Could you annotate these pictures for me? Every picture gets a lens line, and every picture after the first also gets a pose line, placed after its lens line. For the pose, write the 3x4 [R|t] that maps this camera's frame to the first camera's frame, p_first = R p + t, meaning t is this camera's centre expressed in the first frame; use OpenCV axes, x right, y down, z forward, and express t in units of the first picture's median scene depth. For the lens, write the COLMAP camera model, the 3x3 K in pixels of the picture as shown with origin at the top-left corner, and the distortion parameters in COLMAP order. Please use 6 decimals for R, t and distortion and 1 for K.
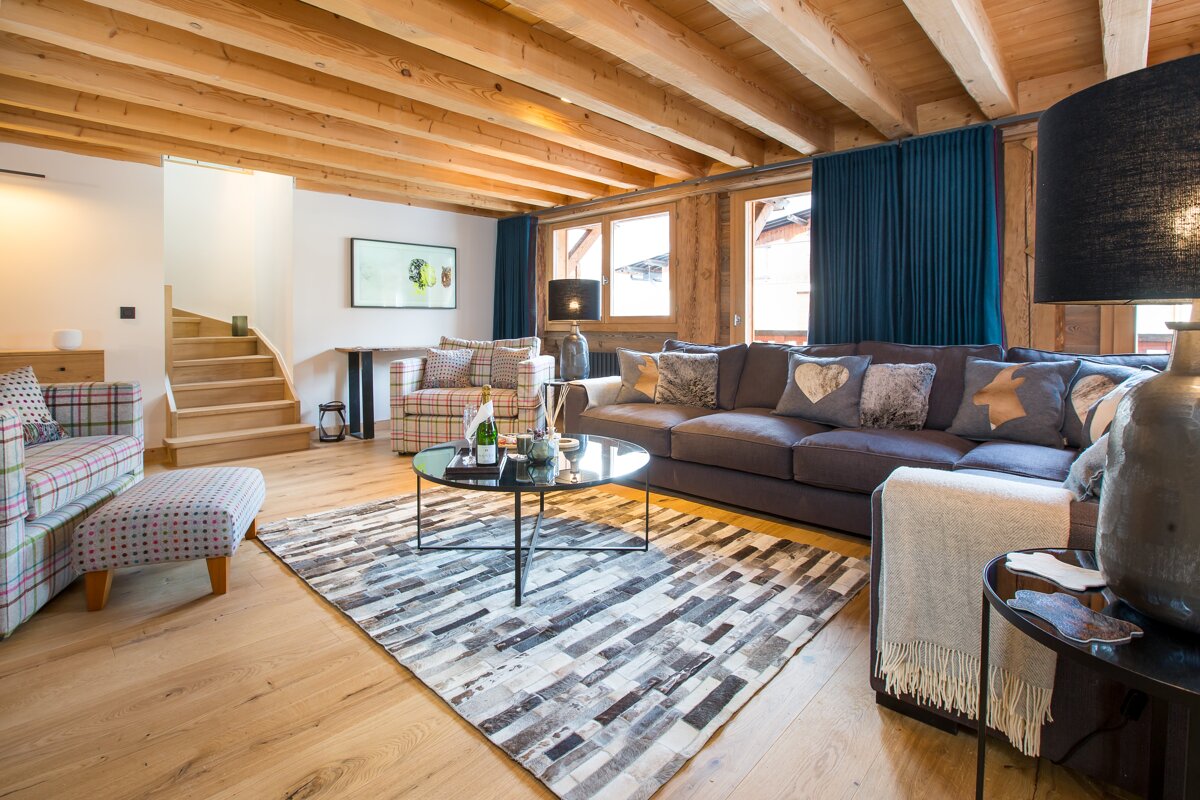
lens RADIAL K [[566.3, 0, 579.5], [0, 566.3, 338.0], [0, 0, 1]] dist [-0.052917, 0.018780]
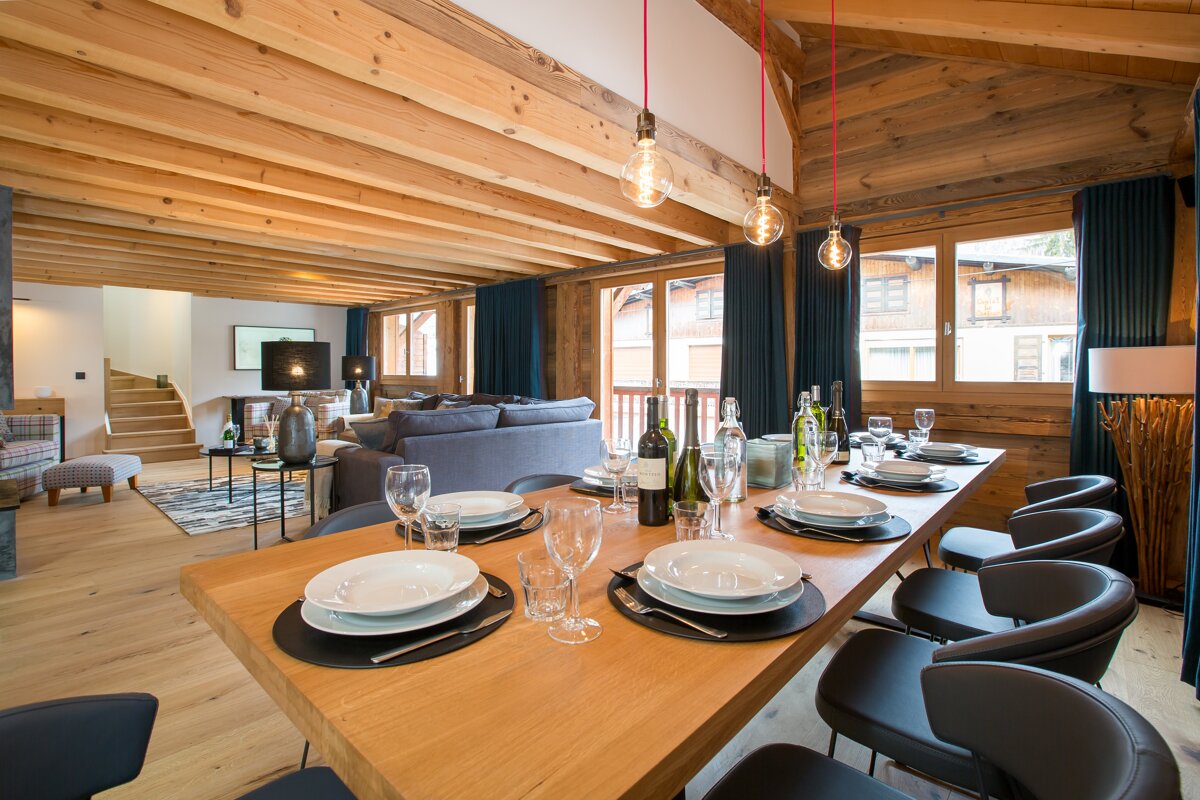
lens RADIAL K [[563.6, 0, 600.0], [0, 563.6, 374.2], [0, 0, 1]] dist [-0.026176, 0.000966]
pose [[0.999244, 0.000699, 0.038863, 0.791173], [-0.000067, 0.999868, -0.016254, -0.025174], [-0.038869, 0.016239, 0.999112, -0.843016]]
